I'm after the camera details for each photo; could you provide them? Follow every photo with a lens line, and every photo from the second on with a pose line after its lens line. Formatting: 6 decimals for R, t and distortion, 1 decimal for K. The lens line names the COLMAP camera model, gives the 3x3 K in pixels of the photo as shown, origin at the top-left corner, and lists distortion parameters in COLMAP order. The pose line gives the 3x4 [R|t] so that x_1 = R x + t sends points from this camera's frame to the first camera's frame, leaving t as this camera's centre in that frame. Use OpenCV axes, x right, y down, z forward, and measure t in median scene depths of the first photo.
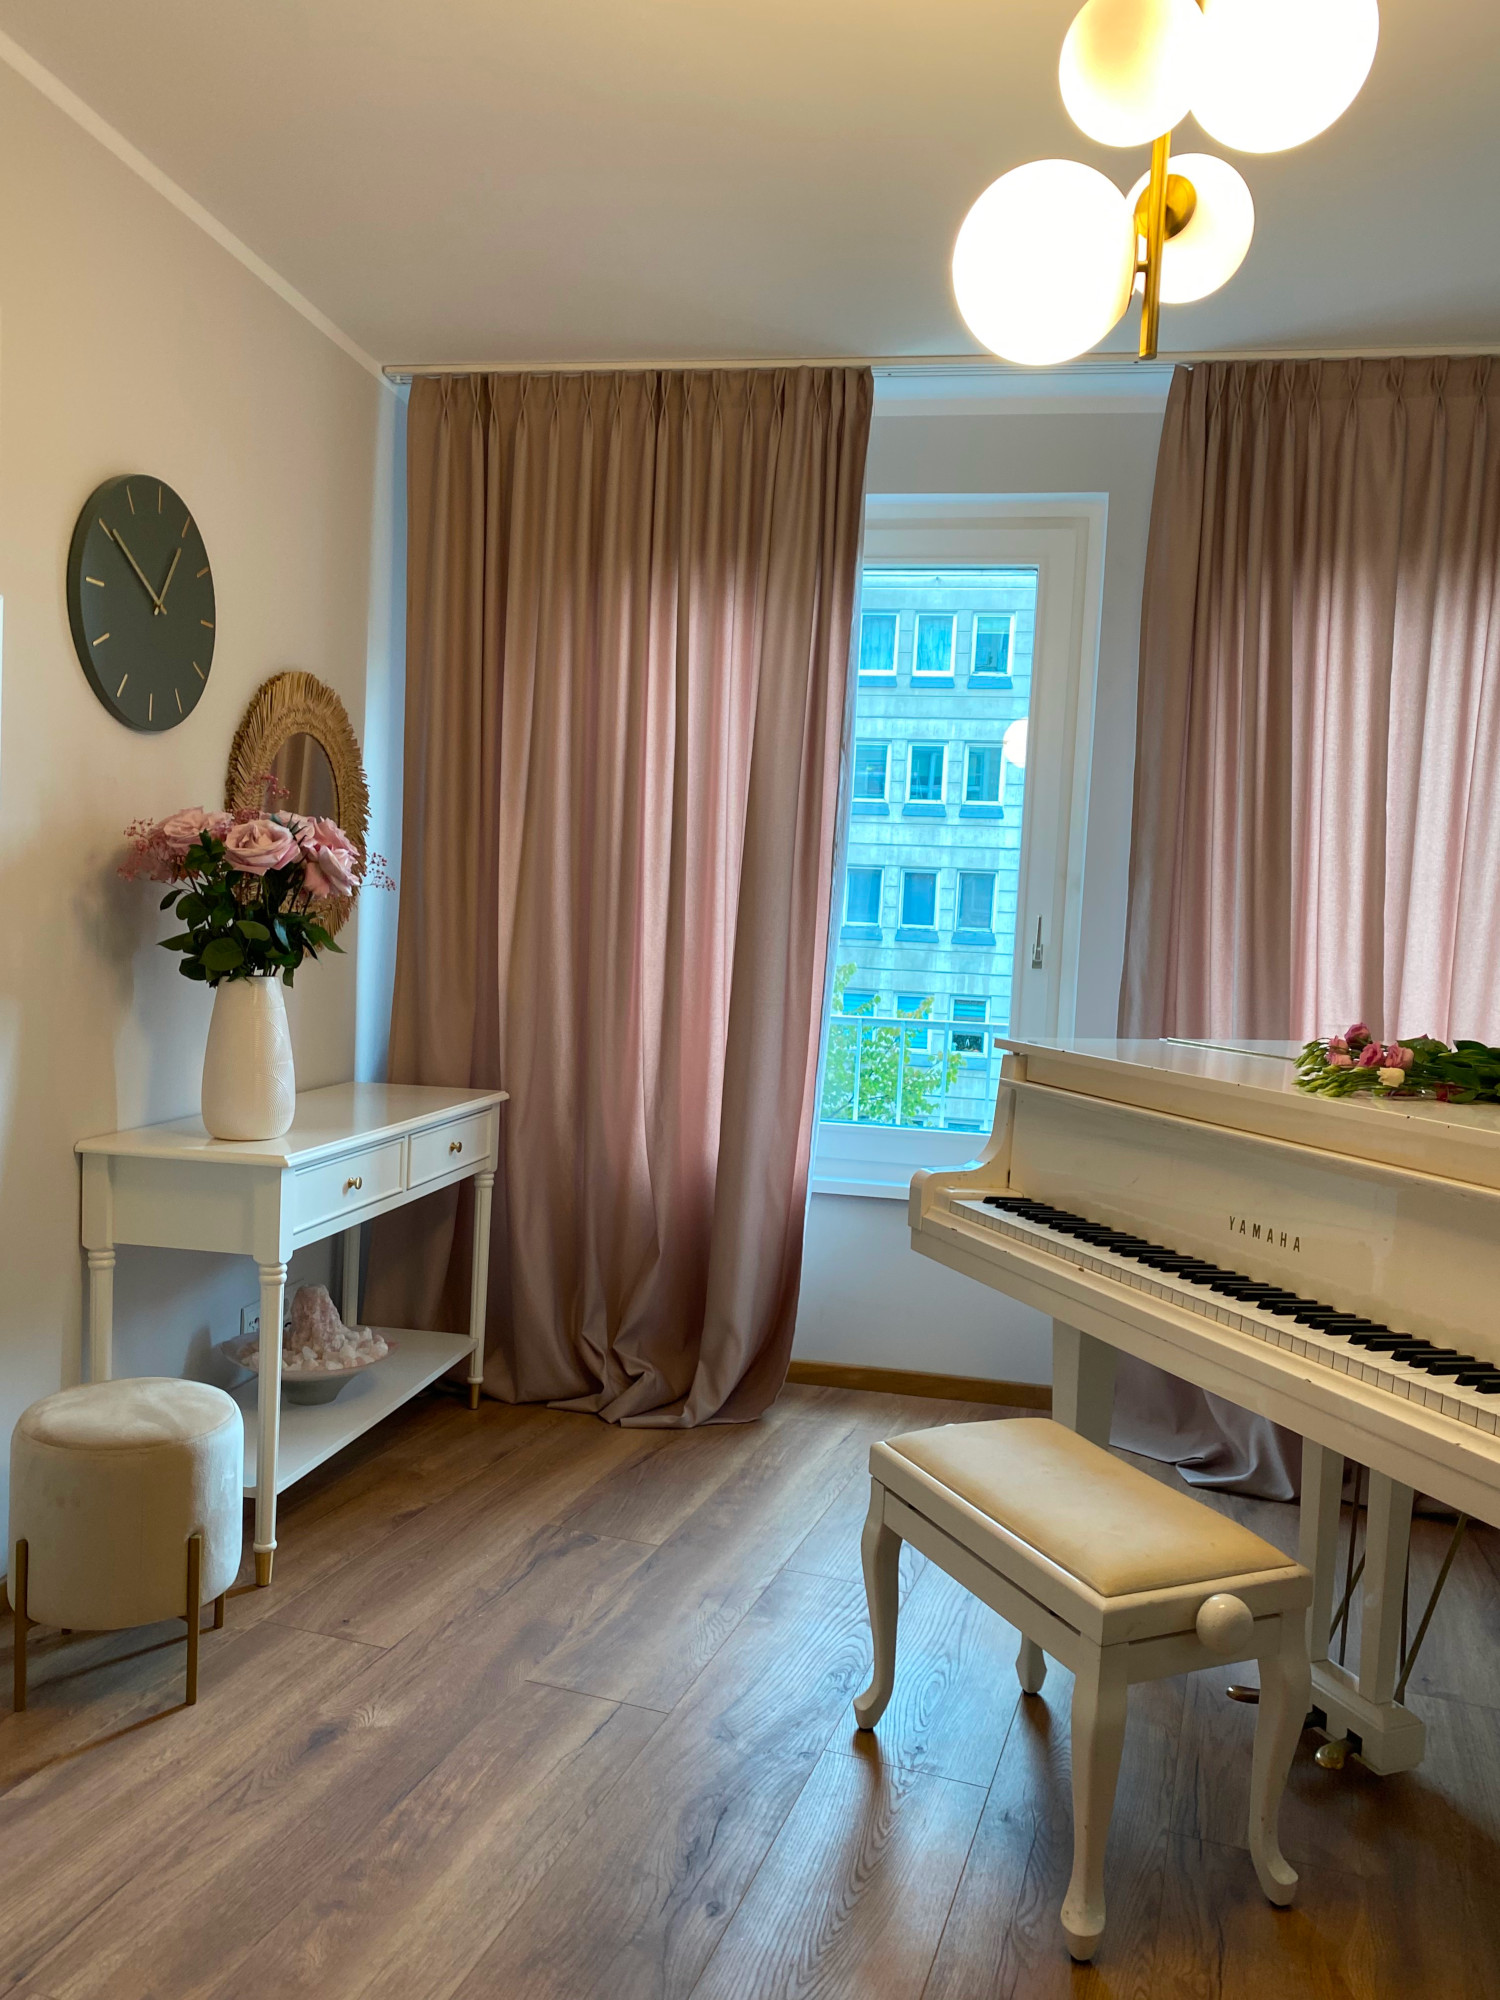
lens RADIAL K [[1509.0, 0, 749.2], [0, 1509.0, 989.3], [0, 0, 1]] dist [0.010836, 0.000336]
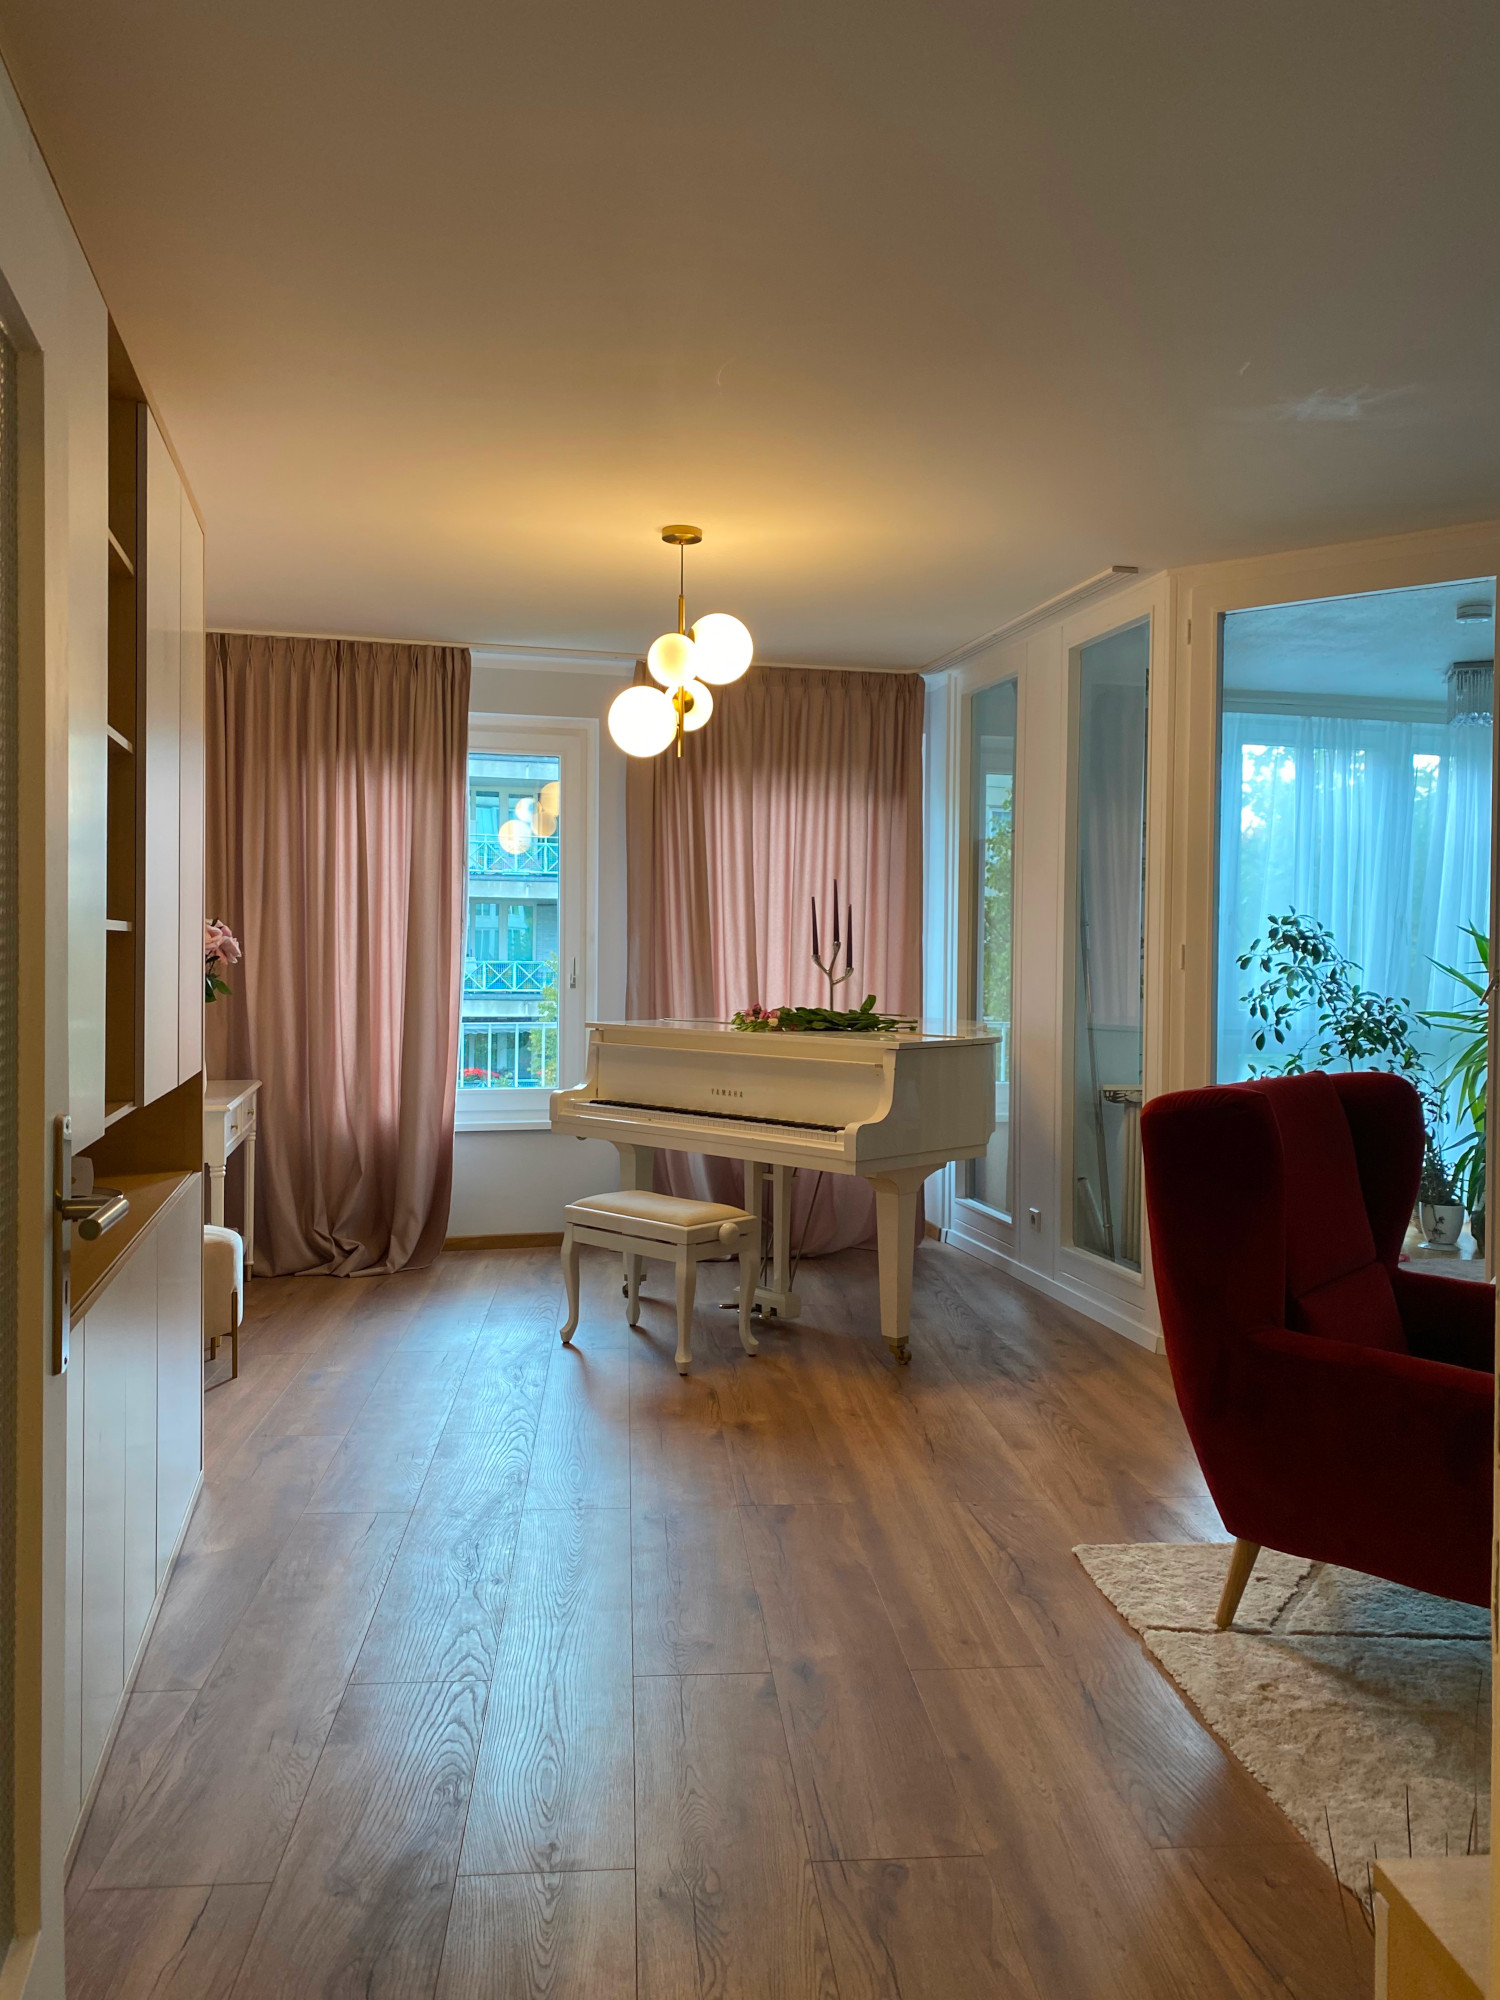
lens RADIAL K [[1536.0, 0, 771.8], [0, 1536.0, 999.8], [0, 0, 1]] dist [0.006038, -0.013495]
pose [[0.906141, -0.050941, 0.419897, -0.365185], [0.056590, 0.998397, -0.000999, 0.014941], [-0.419173, 0.024667, 0.907571, -0.739246]]
